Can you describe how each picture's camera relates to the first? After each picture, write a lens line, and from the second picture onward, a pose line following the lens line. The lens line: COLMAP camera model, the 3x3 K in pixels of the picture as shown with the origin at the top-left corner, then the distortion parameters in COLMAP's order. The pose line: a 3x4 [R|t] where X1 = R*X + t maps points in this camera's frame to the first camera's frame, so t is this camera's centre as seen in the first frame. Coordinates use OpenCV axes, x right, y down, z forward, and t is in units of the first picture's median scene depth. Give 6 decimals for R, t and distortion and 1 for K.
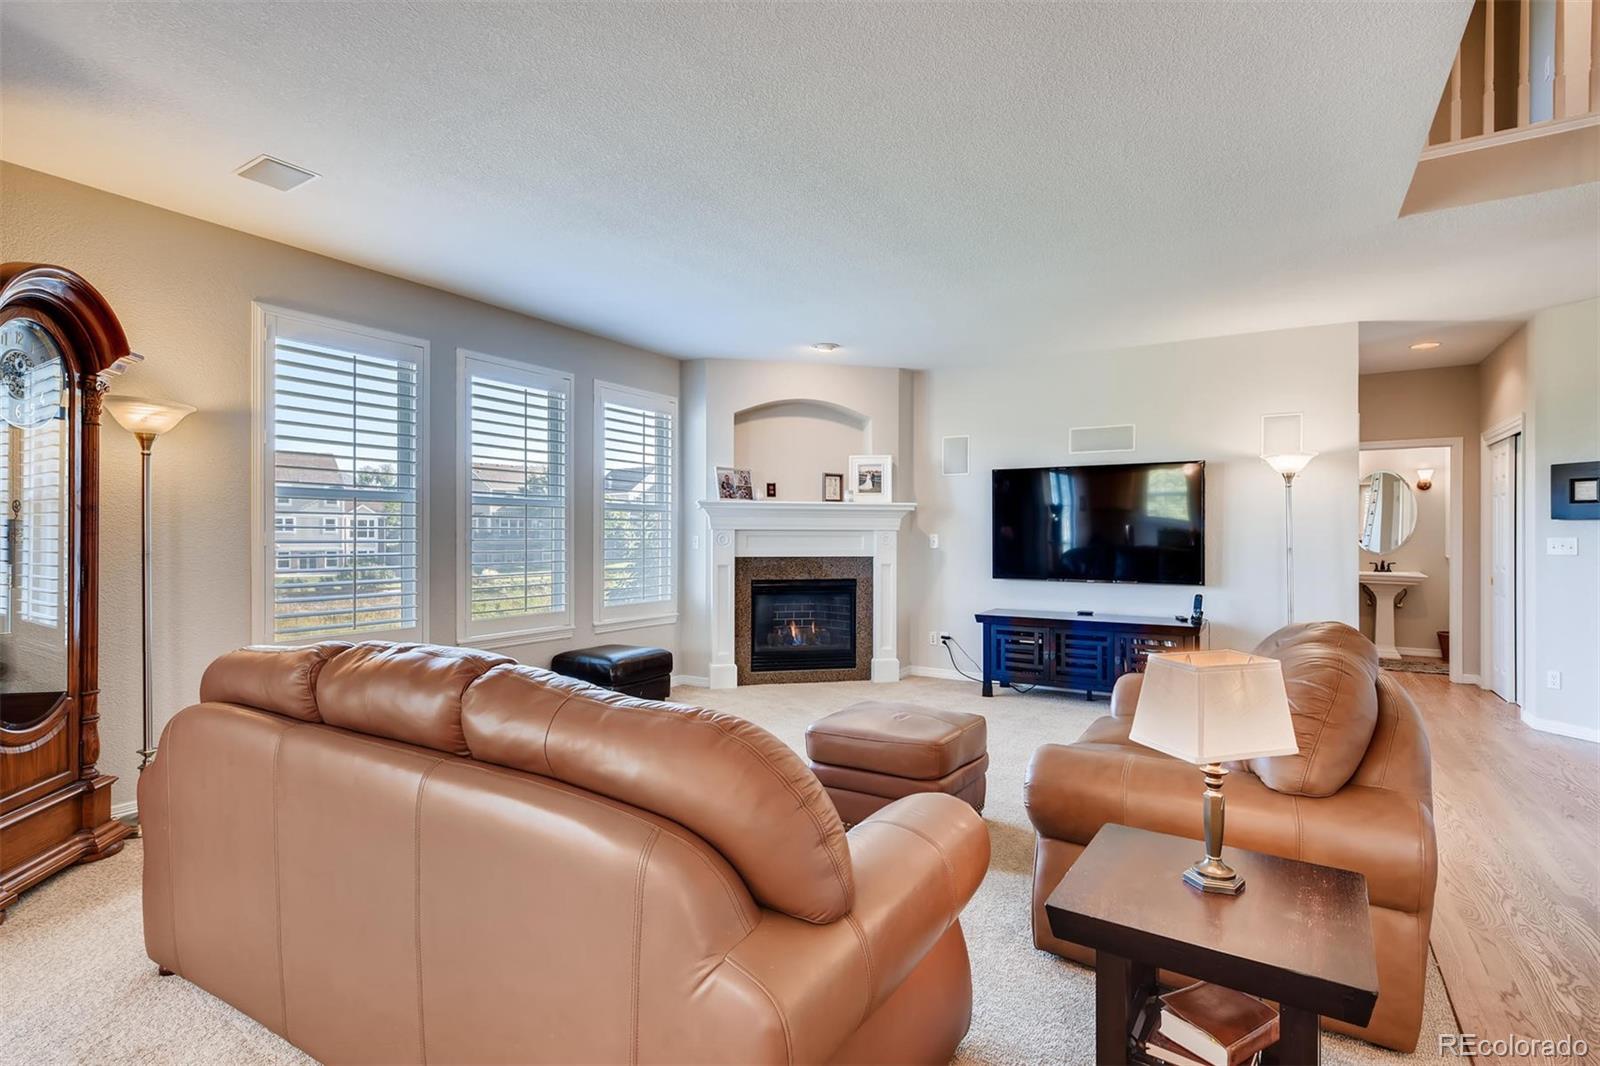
lens RADIAL K [[774.9, 0, 796.7], [0, 774.9, 531.4], [0, 0, 1]] dist [0.002218, -0.000025]
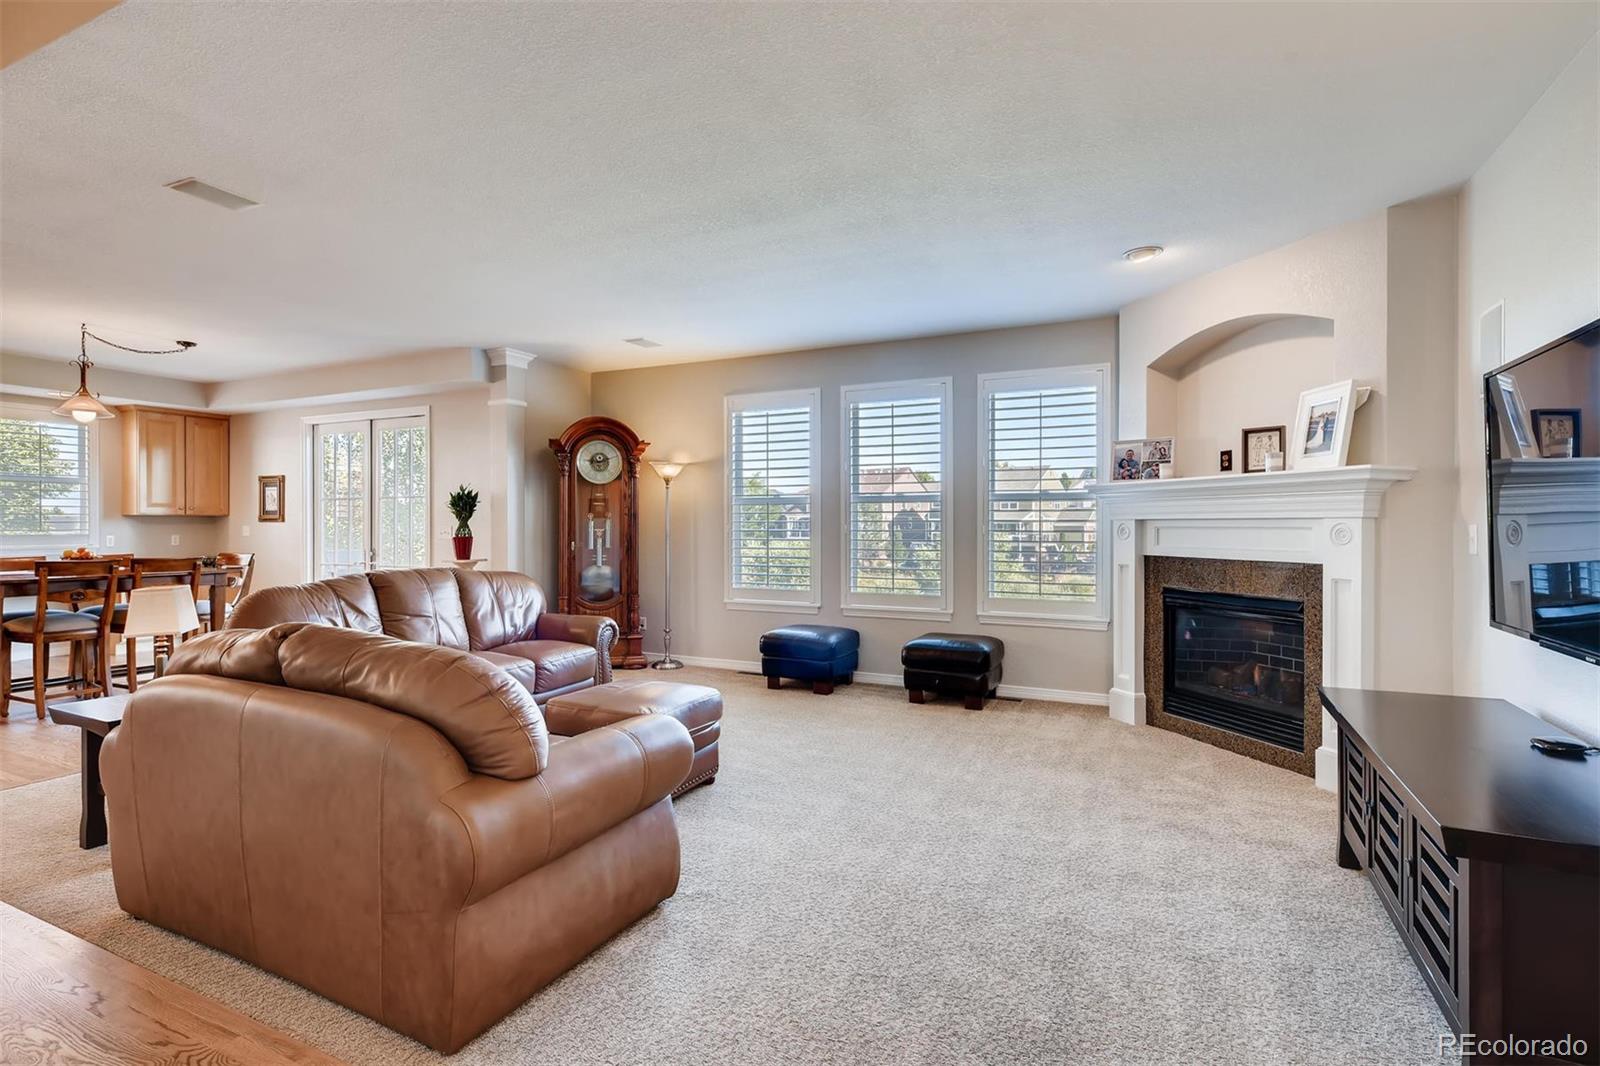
lens RADIAL K [[774.9, 0, 799.0], [0, 774.9, 524.8], [0, 0, 1]] dist [0.002218, -0.000025]
pose [[0.102476, -0.003547, -0.994729, 0.646353], [0.003020, 0.999990, -0.003255, 0.004351], [0.994731, -0.002671, 0.102485, 0.581477]]
